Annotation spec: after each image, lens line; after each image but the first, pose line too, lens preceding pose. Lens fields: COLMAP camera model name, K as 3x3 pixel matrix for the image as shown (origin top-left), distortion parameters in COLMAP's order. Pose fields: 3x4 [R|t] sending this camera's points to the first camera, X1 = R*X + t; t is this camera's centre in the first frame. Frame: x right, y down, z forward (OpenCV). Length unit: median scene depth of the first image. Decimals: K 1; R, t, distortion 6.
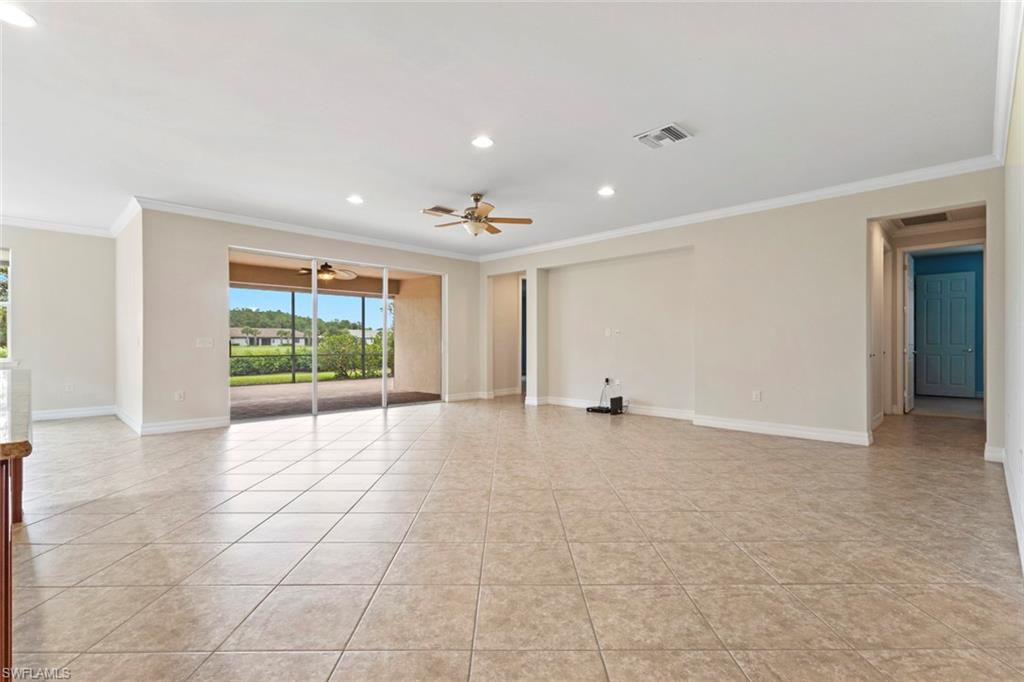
lens RADIAL K [[472.8, 0, 513.5], [0, 472.8, 340.8], [0, 0, 1]] dist [0.002346, 0.000389]
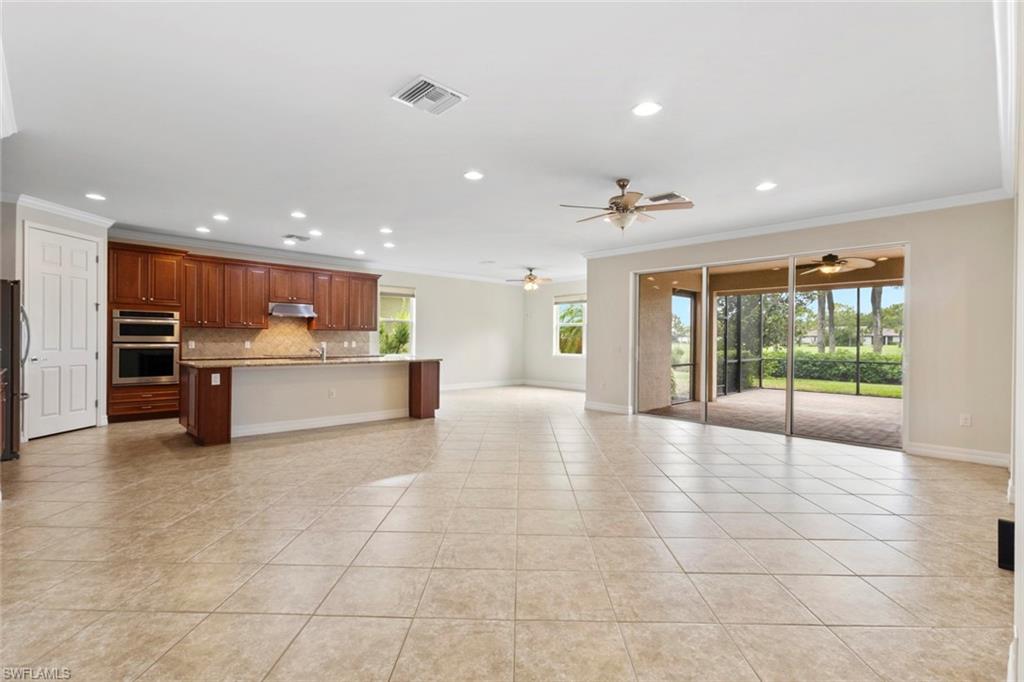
lens RADIAL K [[472.8, 0, 515.4], [0, 472.8, 340.7], [0, 0, 1]] dist [0.002346, 0.000389]
pose [[-0.020929, 0.003213, -0.999776, 0.586377], [-0.003671, 0.999988, 0.003290, -0.015998], [0.999774, 0.003739, -0.020917, 0.623600]]
